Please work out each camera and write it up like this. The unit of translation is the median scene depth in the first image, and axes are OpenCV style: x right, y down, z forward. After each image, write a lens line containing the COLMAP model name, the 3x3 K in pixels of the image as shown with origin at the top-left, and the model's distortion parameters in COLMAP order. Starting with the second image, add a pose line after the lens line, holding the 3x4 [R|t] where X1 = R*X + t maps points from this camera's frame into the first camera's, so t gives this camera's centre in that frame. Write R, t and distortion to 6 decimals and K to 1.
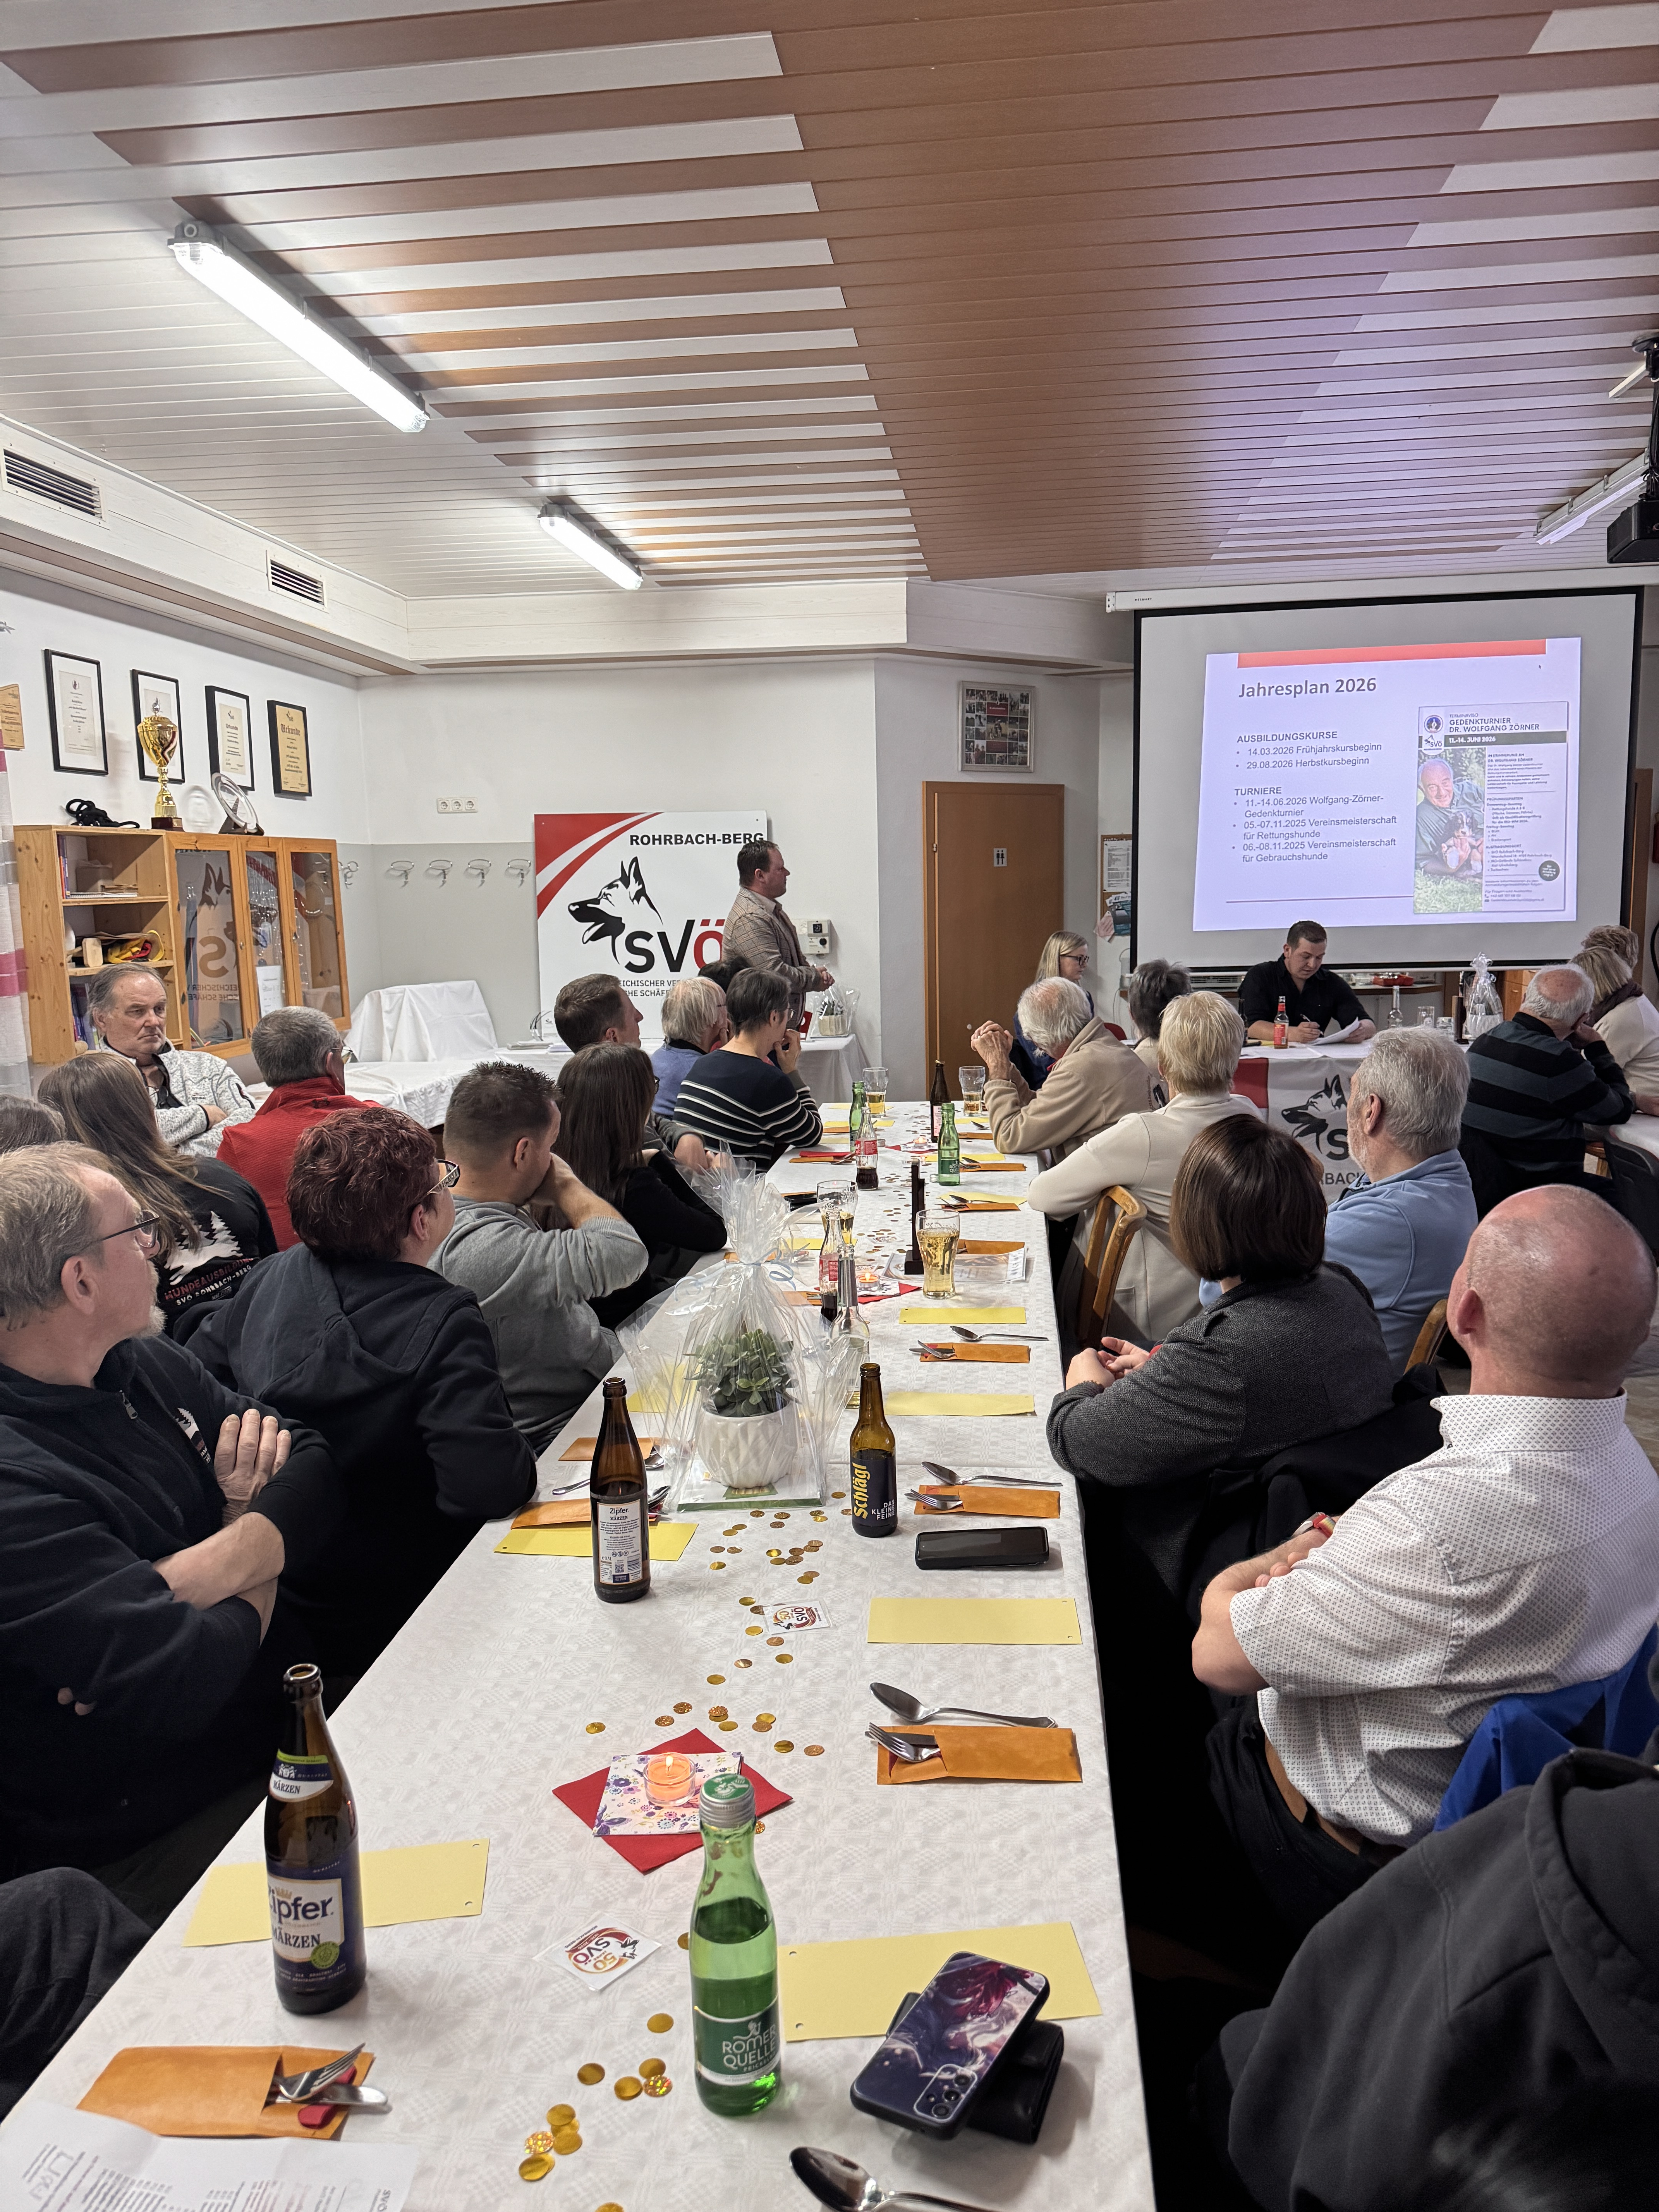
lens RADIAL K [[1533.0, 0, 831.7], [0, 1533.0, 1102.7], [0, 0, 1]] dist [0.003060, 0.000206]
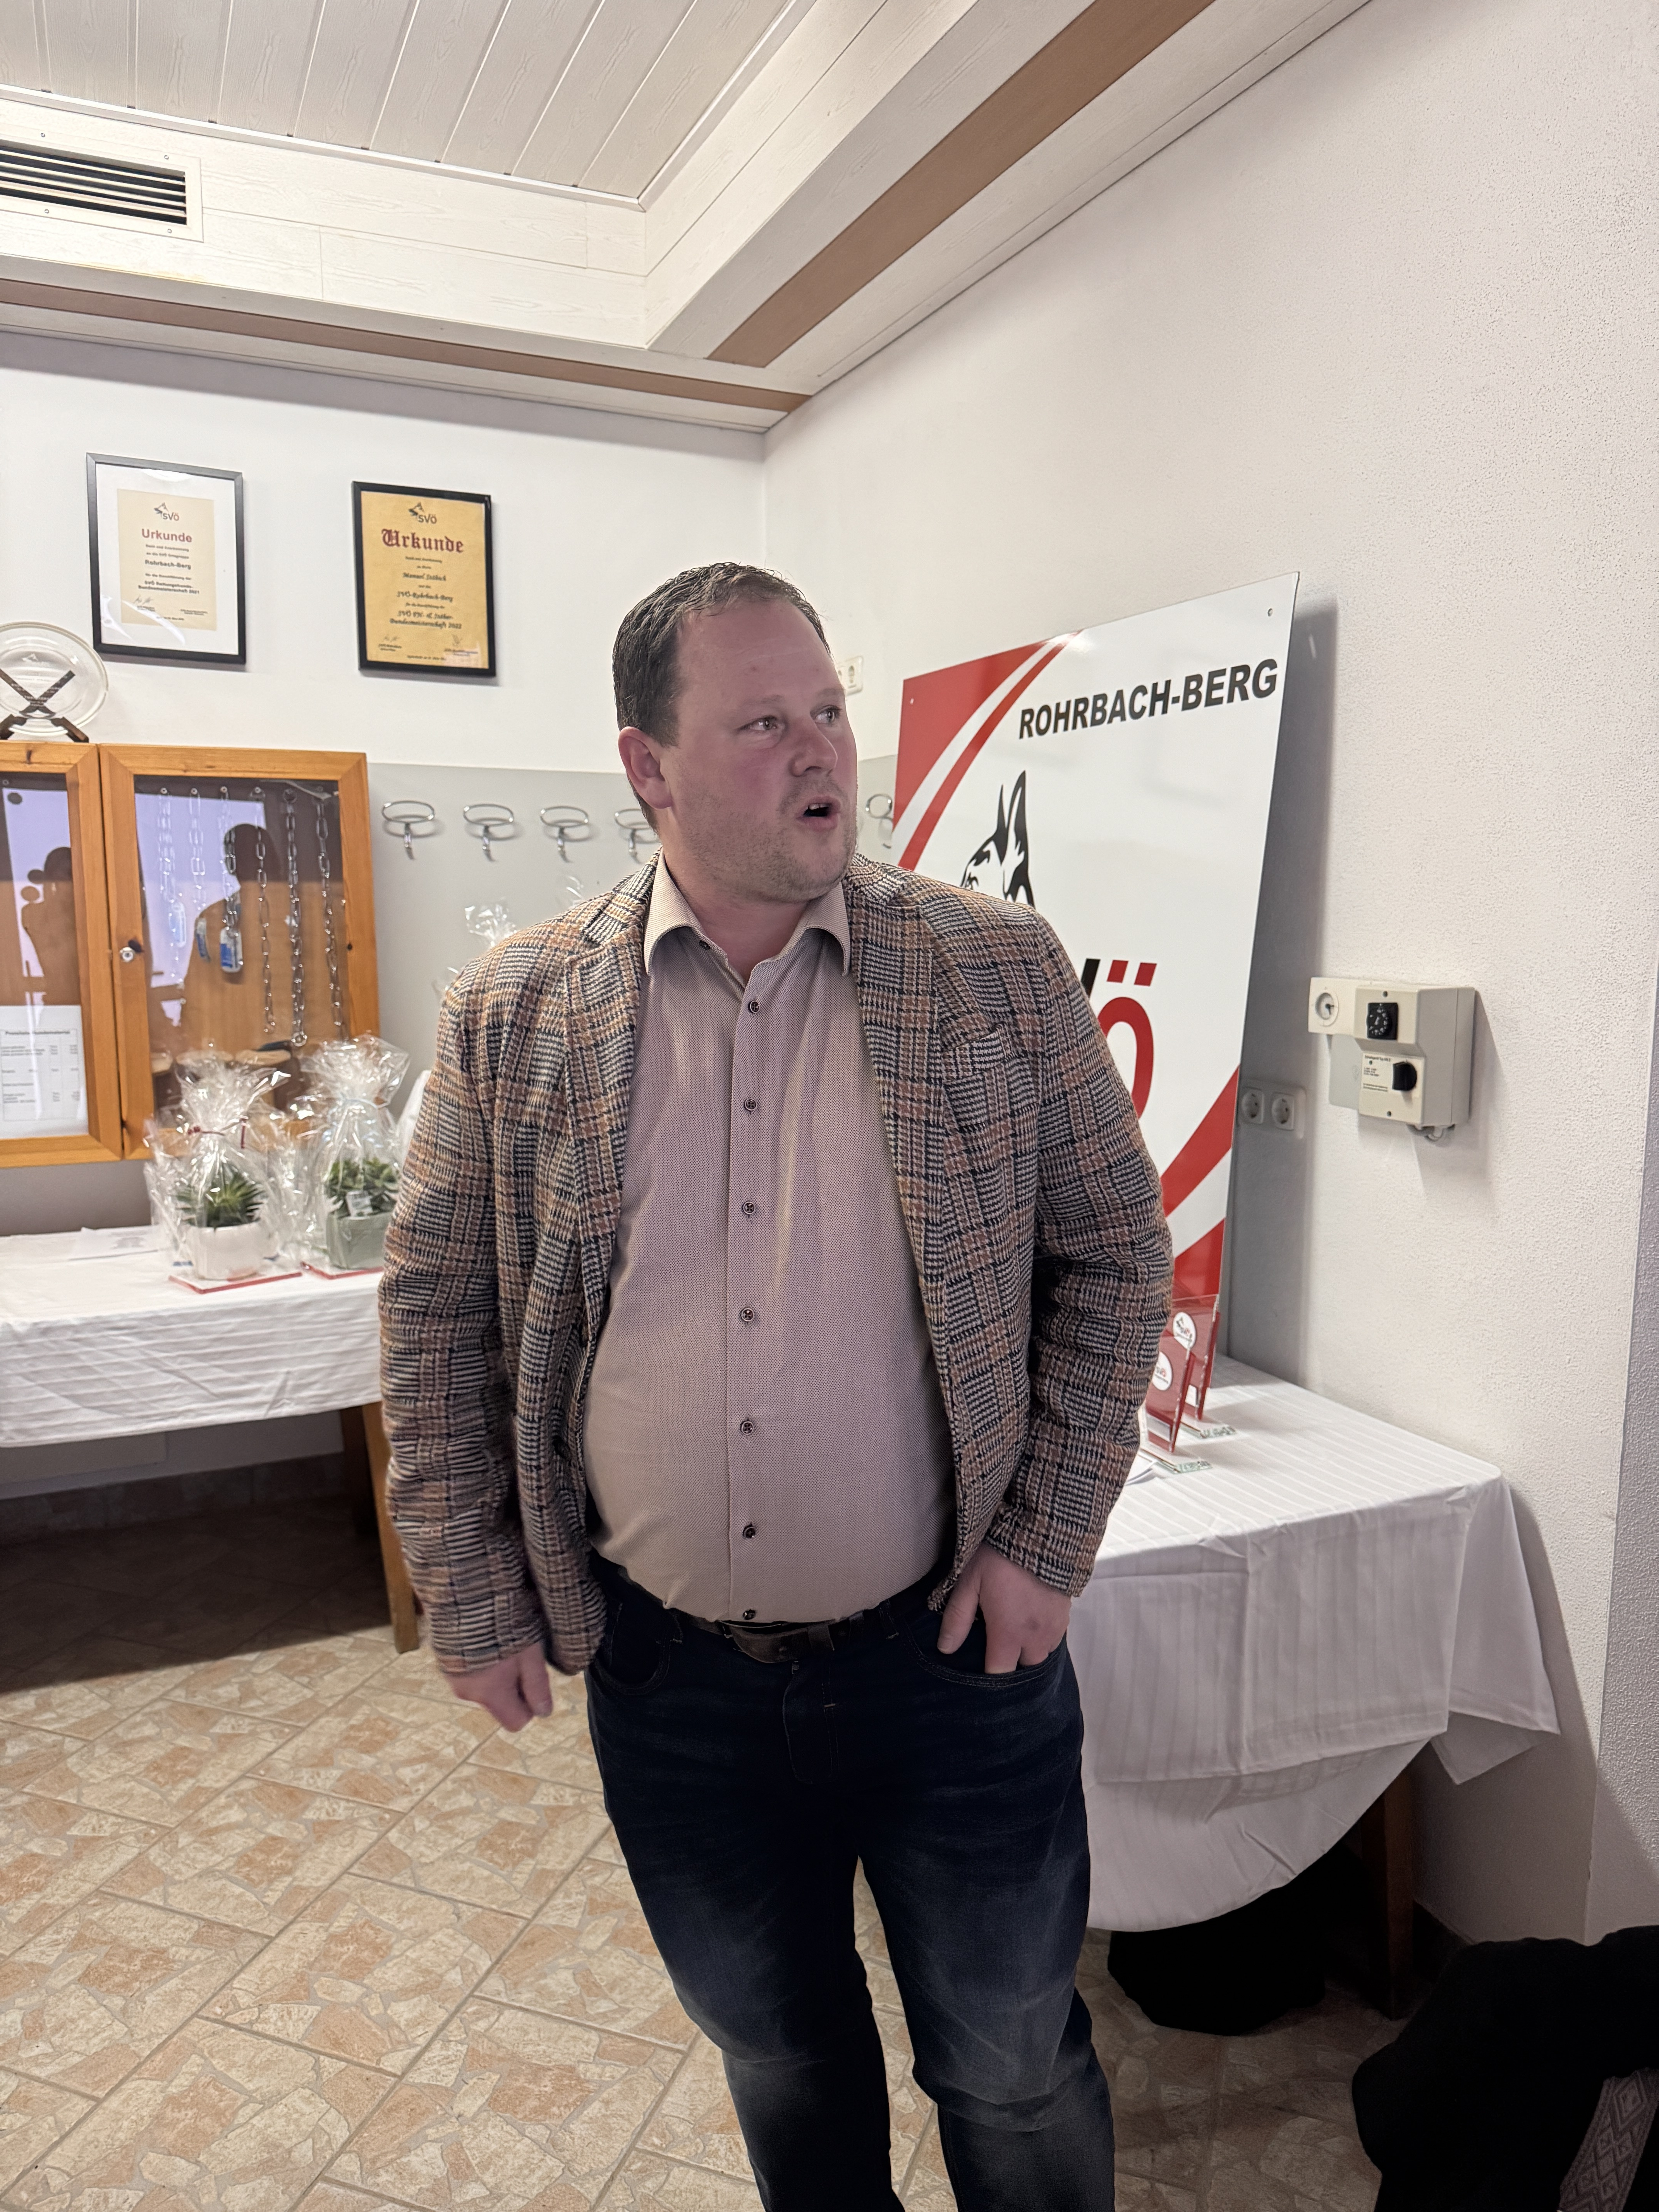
lens RADIAL K [[1575.9, 0, 824.4], [0, 1575.9, 1107.3], [0, 0, 1]] dist [0.021246, -0.027025]
pose [[0.526137, 0.134095, -0.839761, 0.161101], [-0.130616, 0.988515, 0.076013, -0.106463], [0.840309, 0.069693, 0.537609, 0.777572]]
